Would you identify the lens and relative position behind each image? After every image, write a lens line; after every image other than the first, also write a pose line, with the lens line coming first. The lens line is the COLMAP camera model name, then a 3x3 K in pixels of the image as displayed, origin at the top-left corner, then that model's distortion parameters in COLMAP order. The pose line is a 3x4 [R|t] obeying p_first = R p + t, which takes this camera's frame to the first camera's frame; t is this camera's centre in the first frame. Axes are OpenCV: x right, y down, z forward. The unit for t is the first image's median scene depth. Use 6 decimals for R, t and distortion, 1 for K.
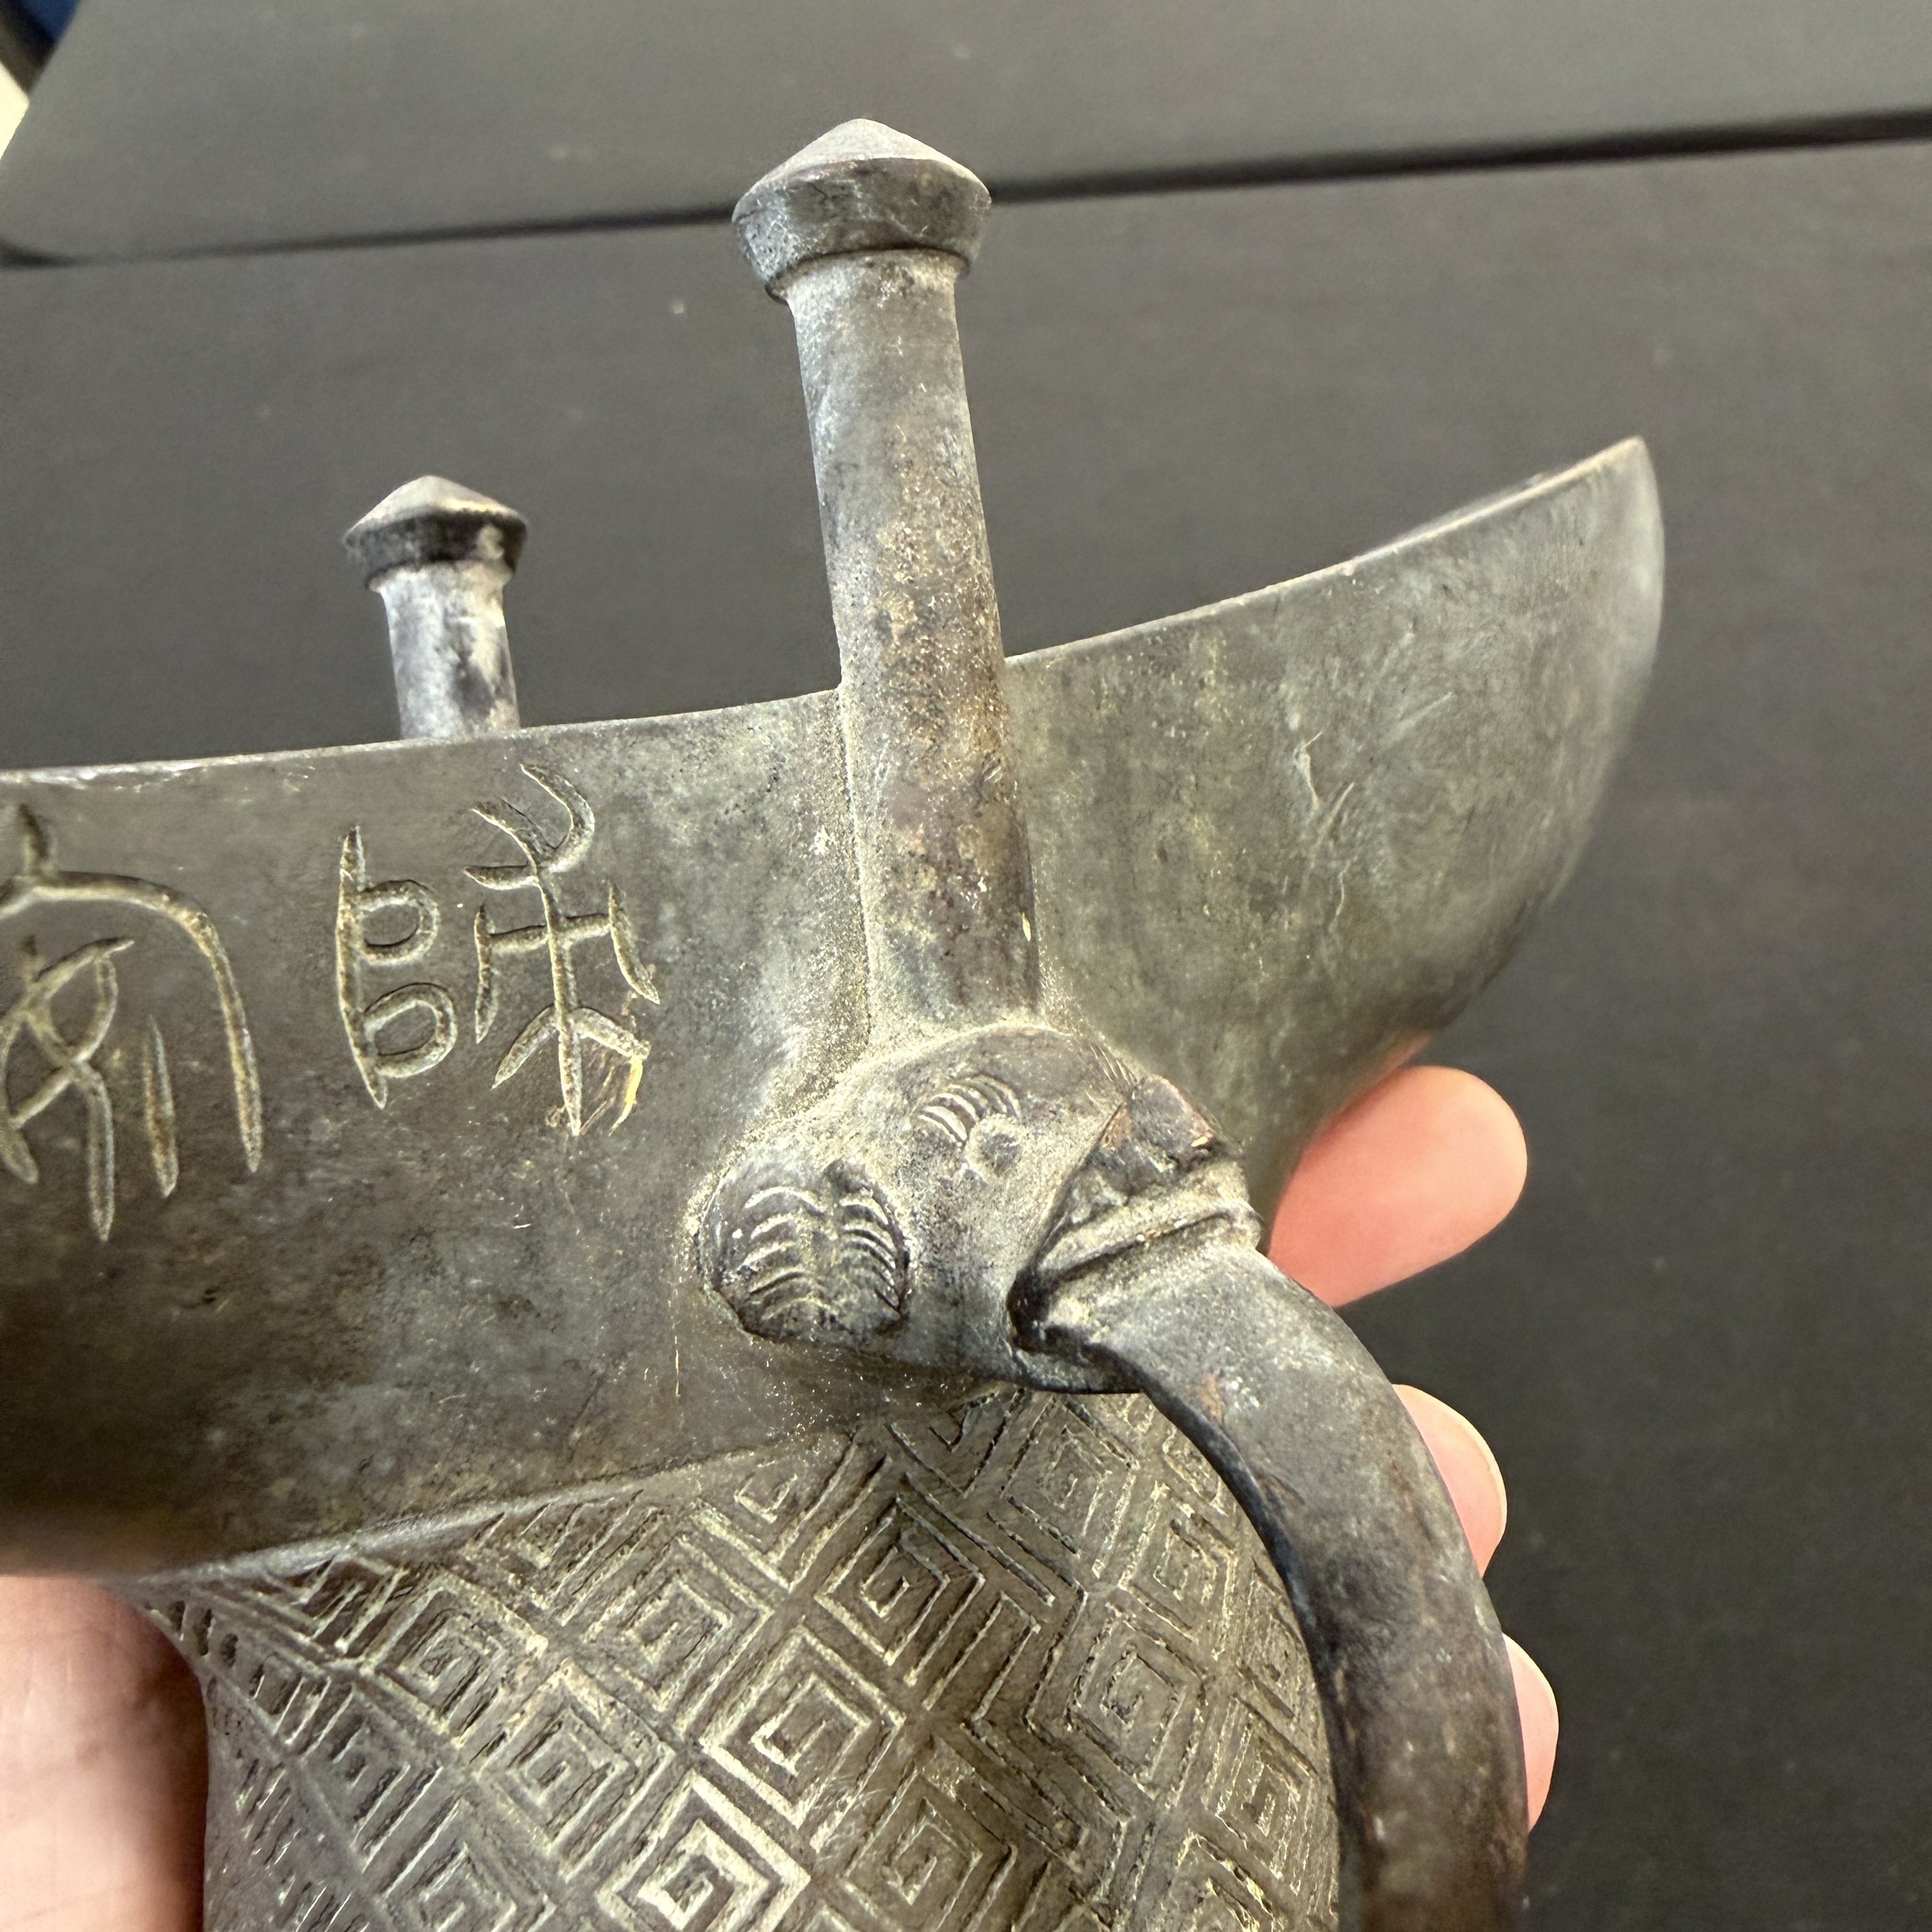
lens RADIAL K [[1993.7, 0, 943.7], [0, 1993.7, 780.4], [0, 0, 1]] dist [-0.007056, 0.039993]
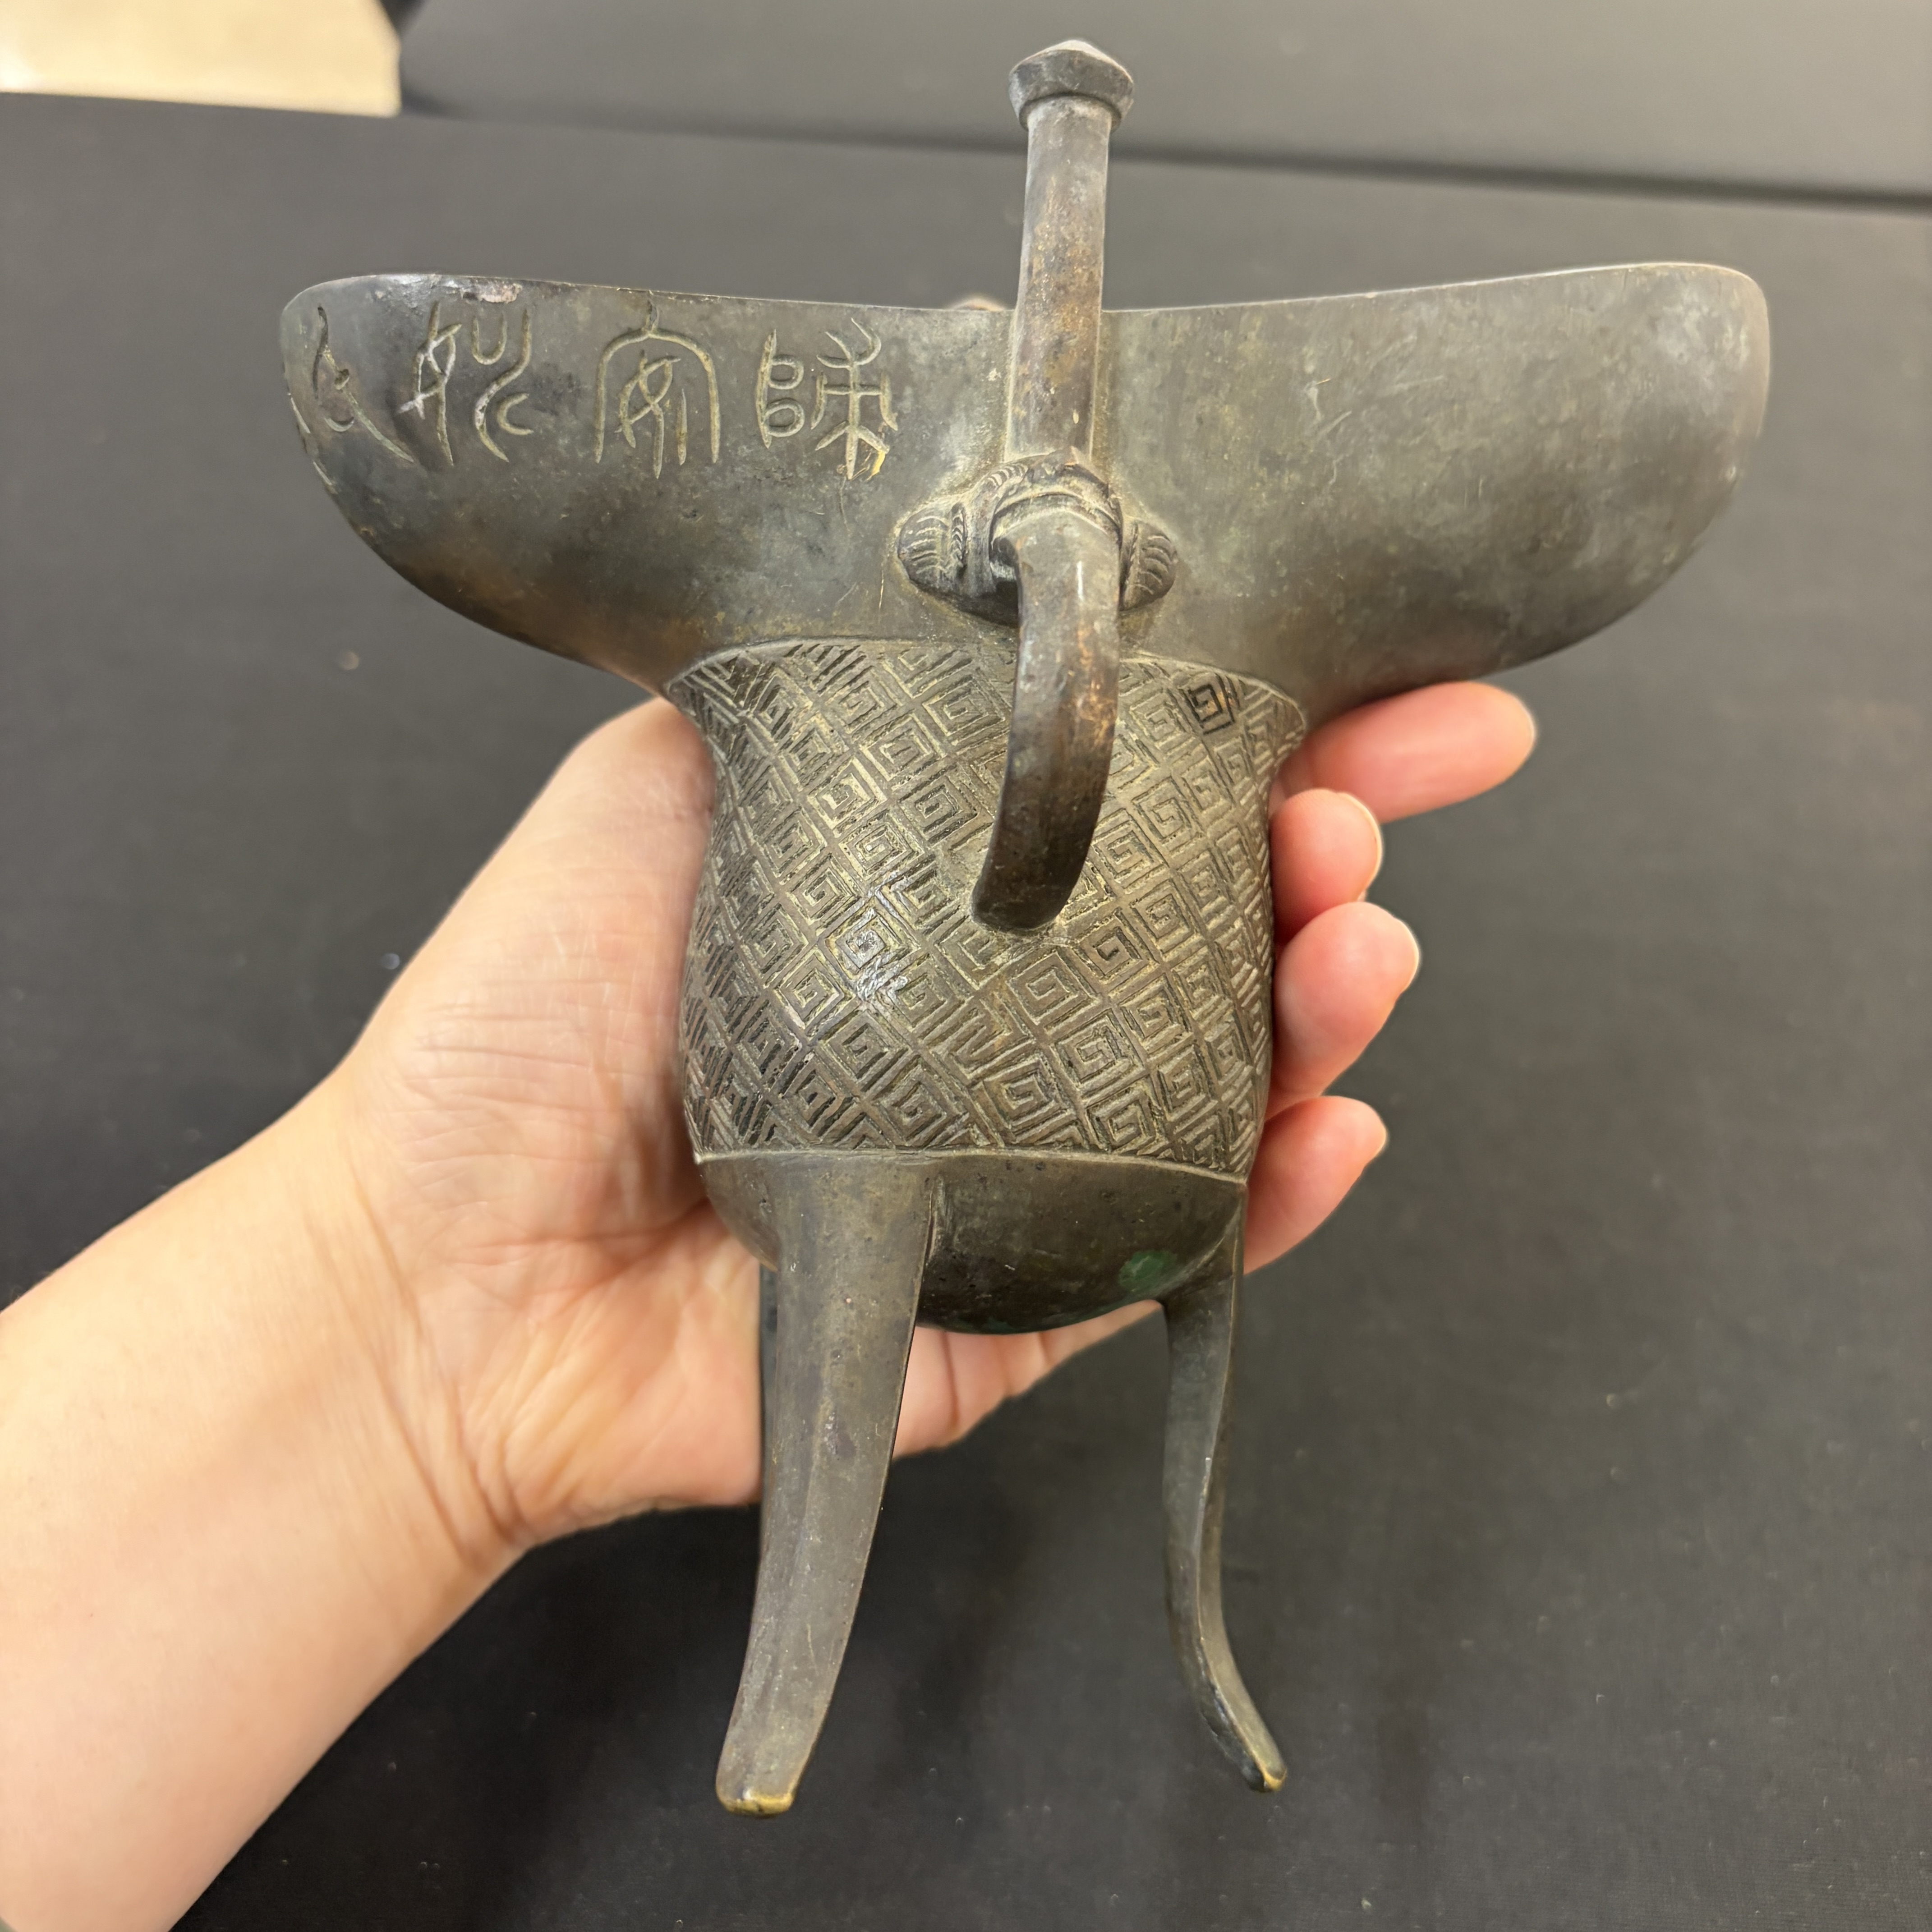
lens RADIAL K [[2000.7, 0, 962.1], [0, 2000.7, 1026.1], [0, 0, 1]] dist [0.101356, -0.569637]
pose [[0.868425, 0.143640, -0.474558, 1.091050], [-0.134793, 0.989465, 0.052826, 0.647901], [0.477147, 0.018092, 0.878637, -0.934609]]
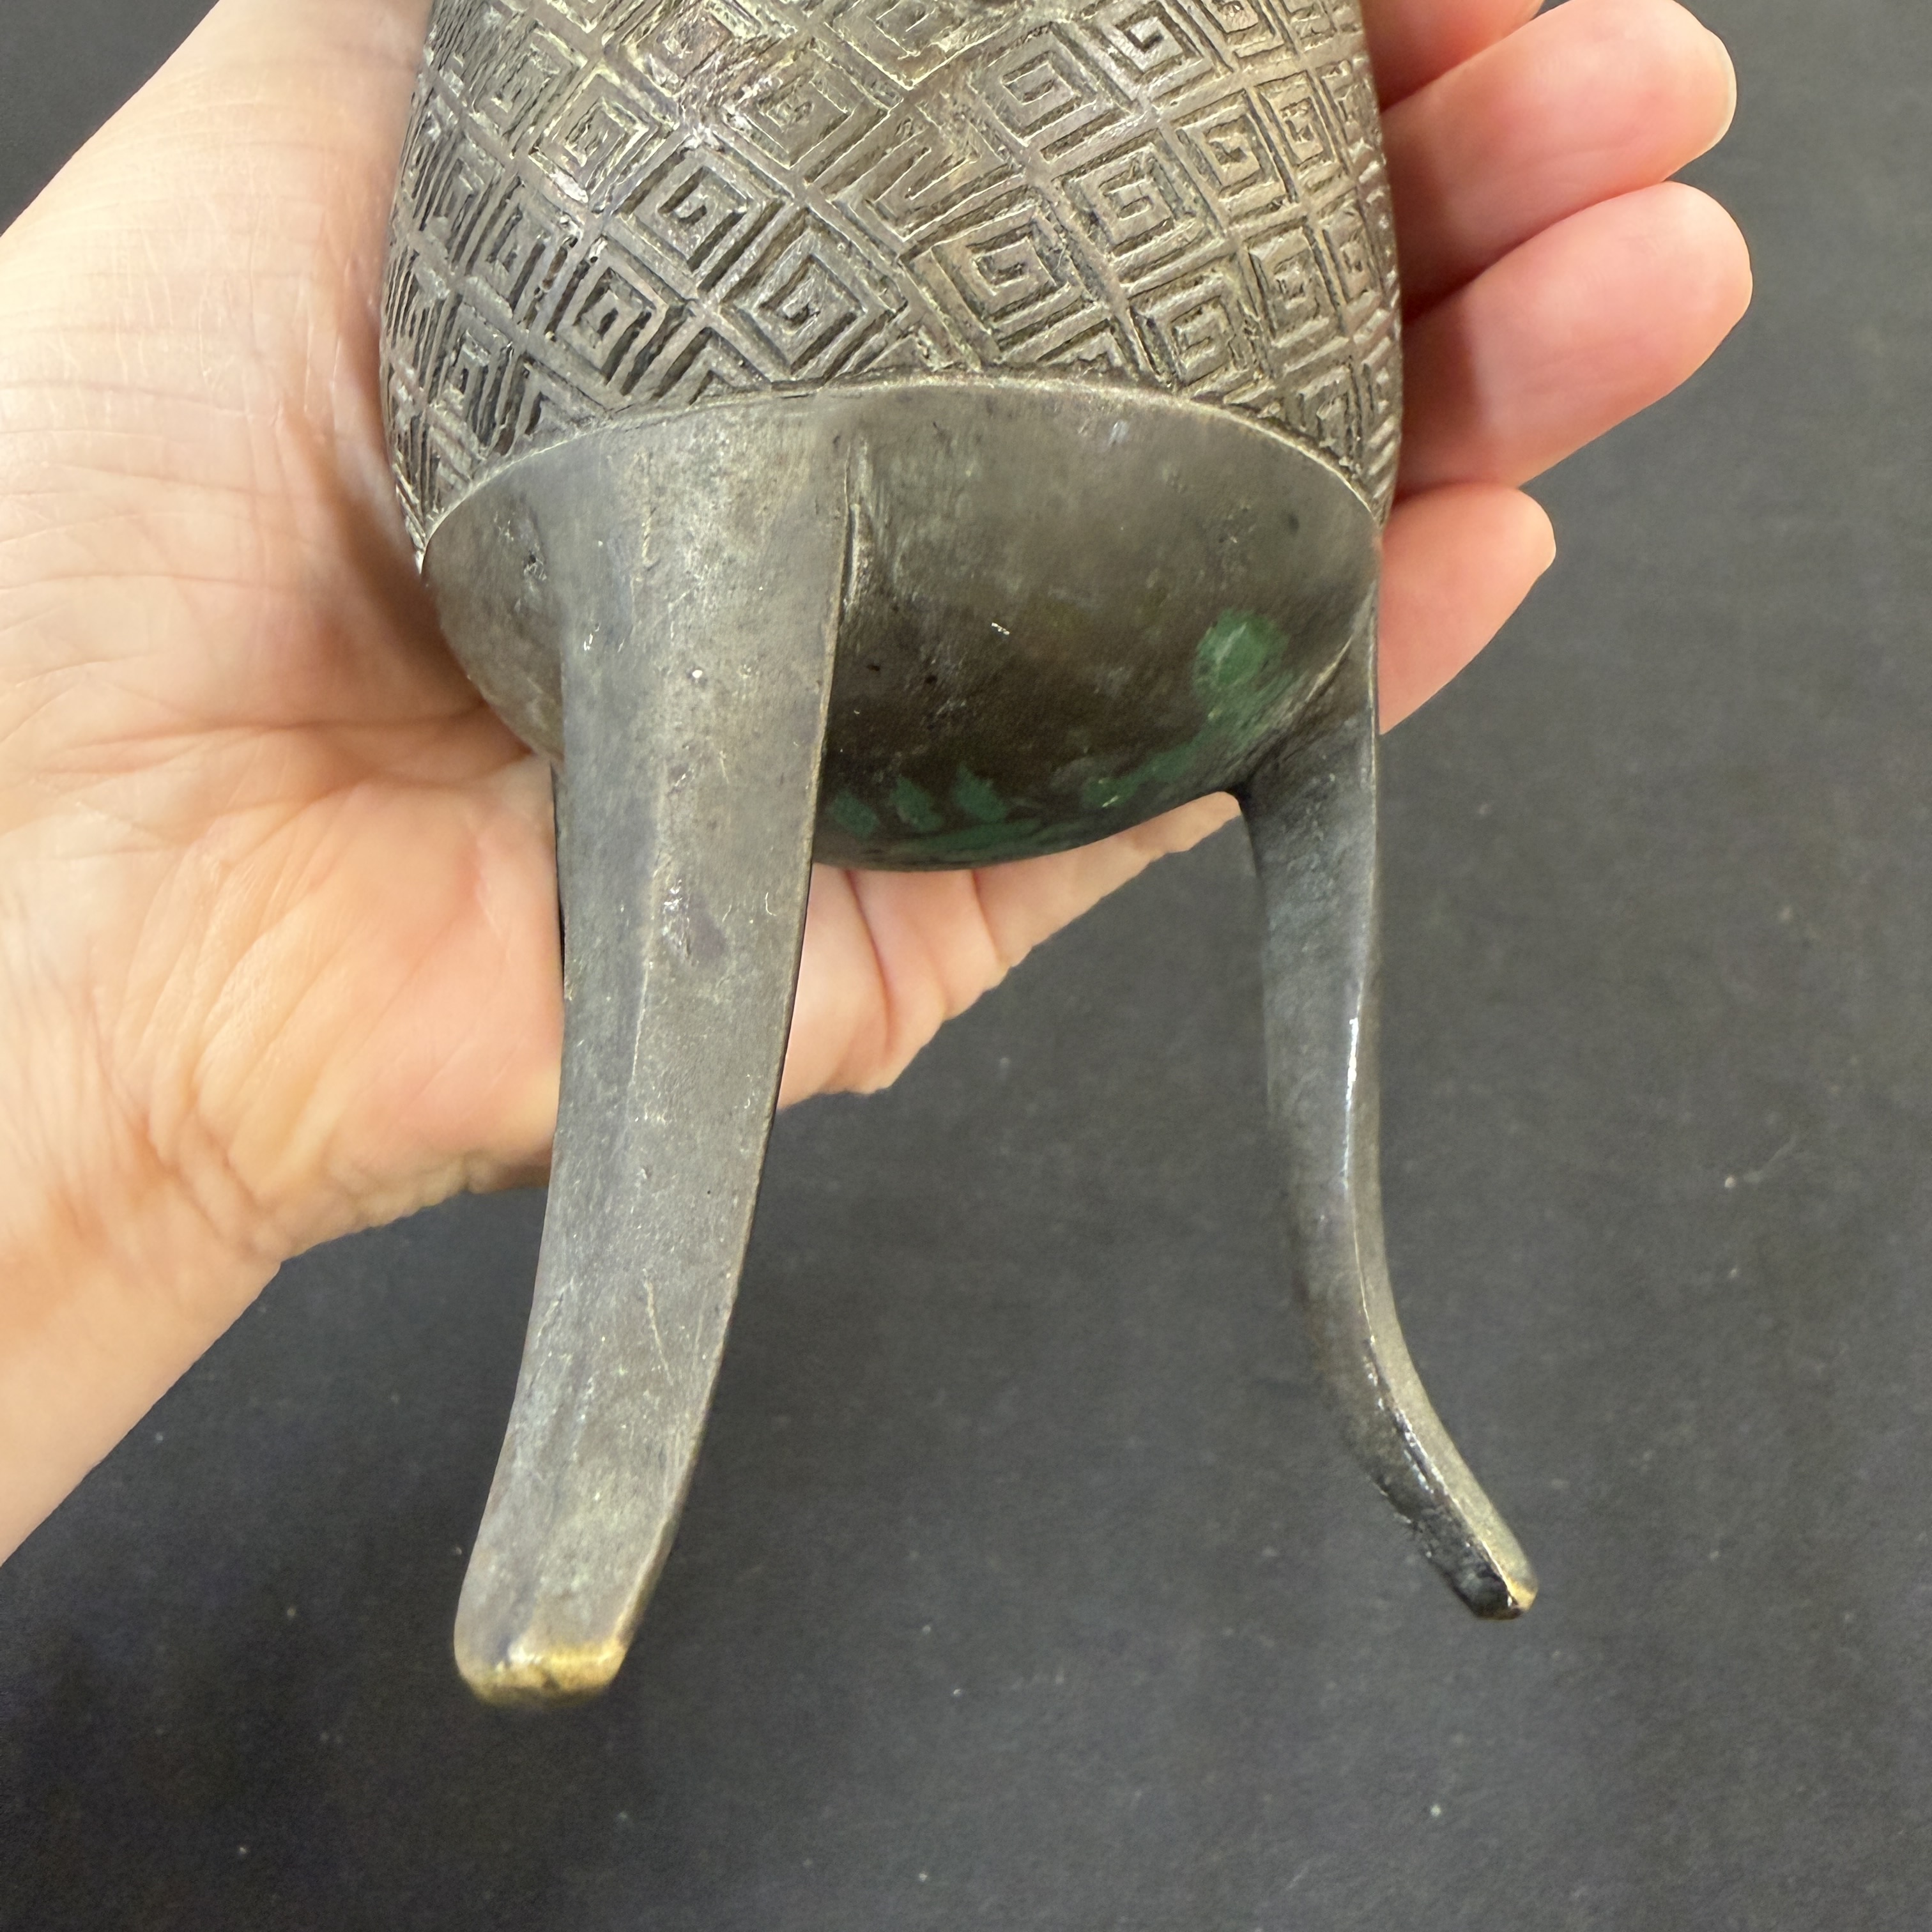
lens RADIAL K [[2010.2, 0, 944.5], [0, 2010.2, 827.8], [0, 0, 1]] dist [-0.007475, -0.017251]
pose [[0.903692, 0.055039, -0.424632, 0.610166], [-0.074513, 0.996787, -0.029378, 1.166426], [0.421650, 0.058189, 0.904889, -0.047847]]
